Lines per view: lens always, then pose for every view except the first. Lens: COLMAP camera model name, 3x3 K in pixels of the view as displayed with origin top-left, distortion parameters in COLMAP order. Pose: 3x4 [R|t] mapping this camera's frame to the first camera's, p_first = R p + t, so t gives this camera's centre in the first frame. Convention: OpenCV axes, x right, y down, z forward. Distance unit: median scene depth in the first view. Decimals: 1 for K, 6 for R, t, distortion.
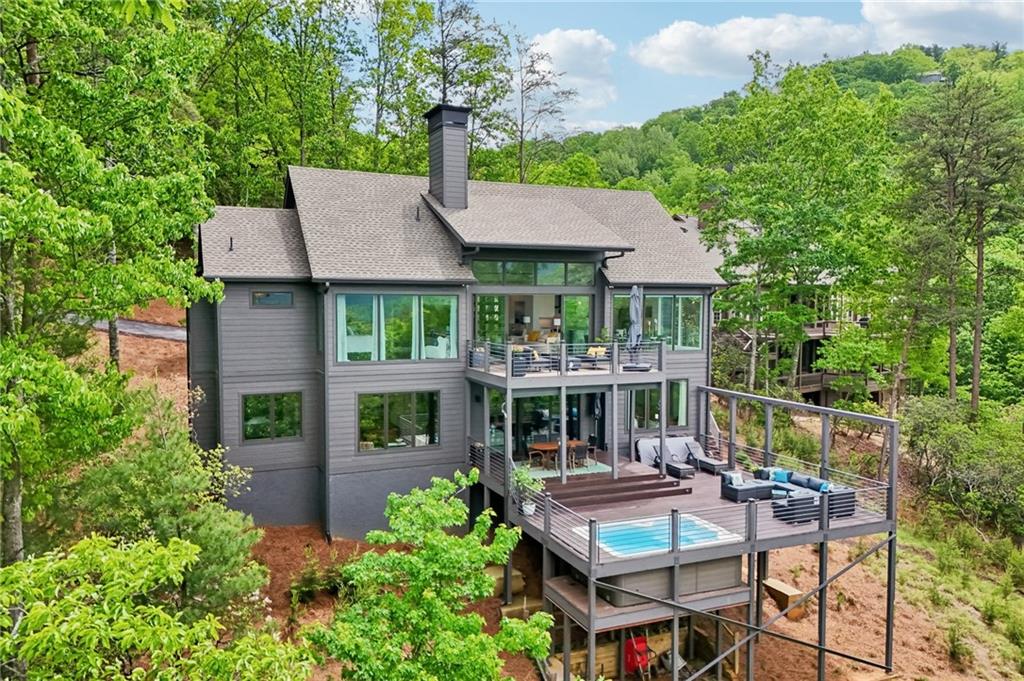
lens RADIAL K [[750.4, 0, 511.8], [0, 750.4, 362.4], [0, 0, 1]] dist [0.048678, -0.000037]
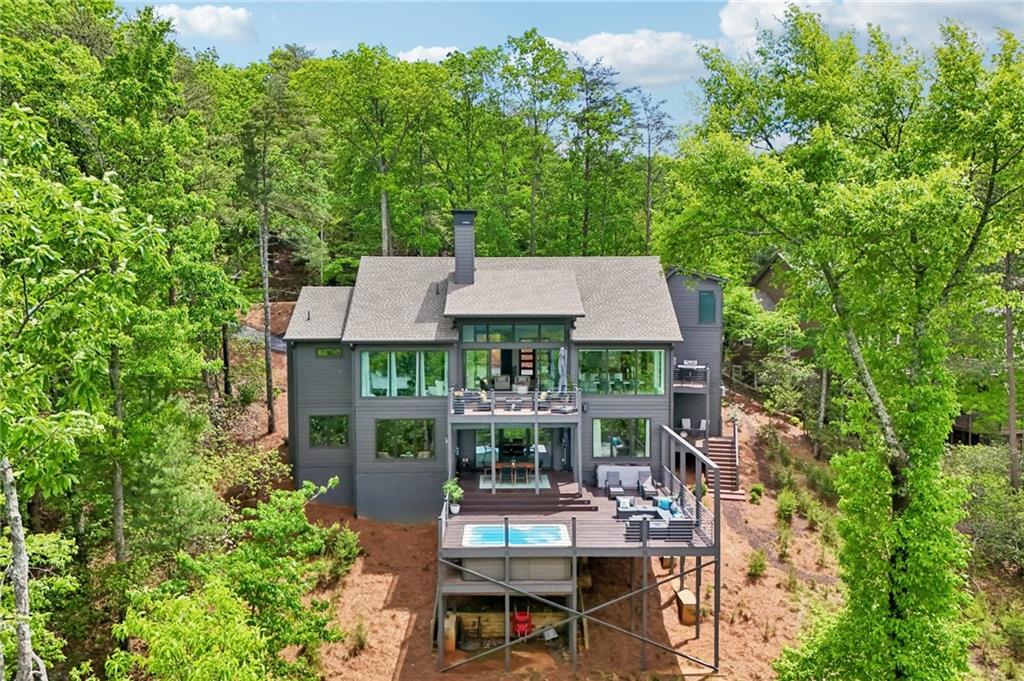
lens RADIAL K [[754.1, 0, 512.0], [0, 754.1, 340.5], [0, 0, 1]] dist [0.036893, -0.004469]
pose [[0.925994, 0.017514, -0.377131, 0.585083], [-0.027979, 0.999360, -0.022288, -0.083842], [0.376499, 0.031190, 0.925892, -0.256667]]
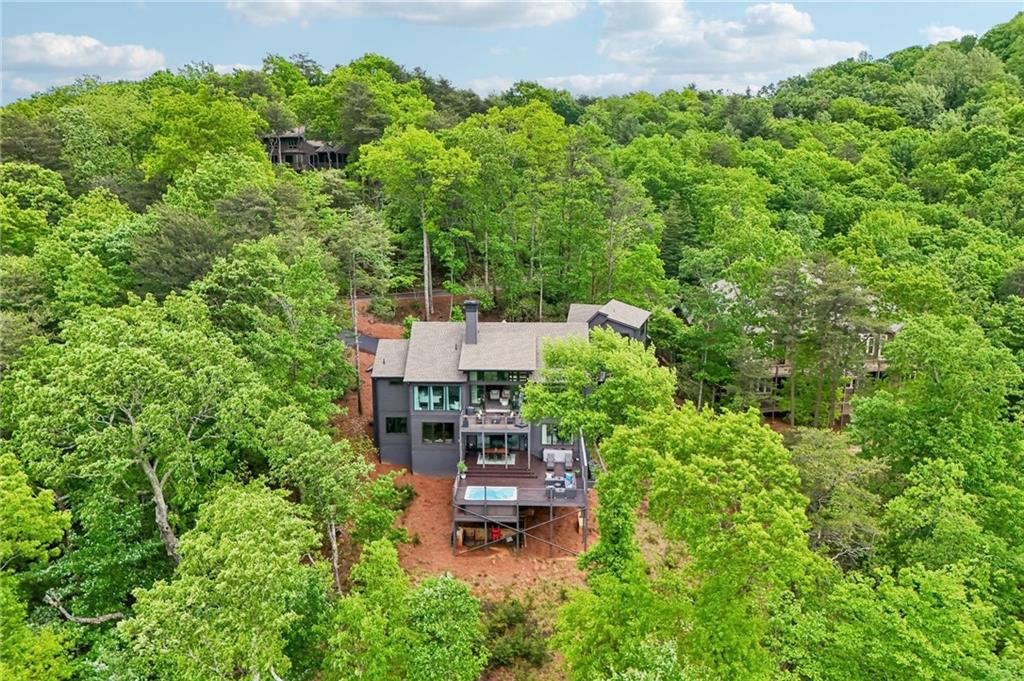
lens RADIAL K [[754.1, 0, 512.0], [0, 754.1, 340.5], [0, 0, 1]] dist [0.036893, -0.004469]
pose [[0.902351, 0.088166, -0.421887, 1.176921], [-0.034613, 0.990516, 0.132967, -0.606593], [0.429609, -0.105381, 0.896845, -1.219336]]
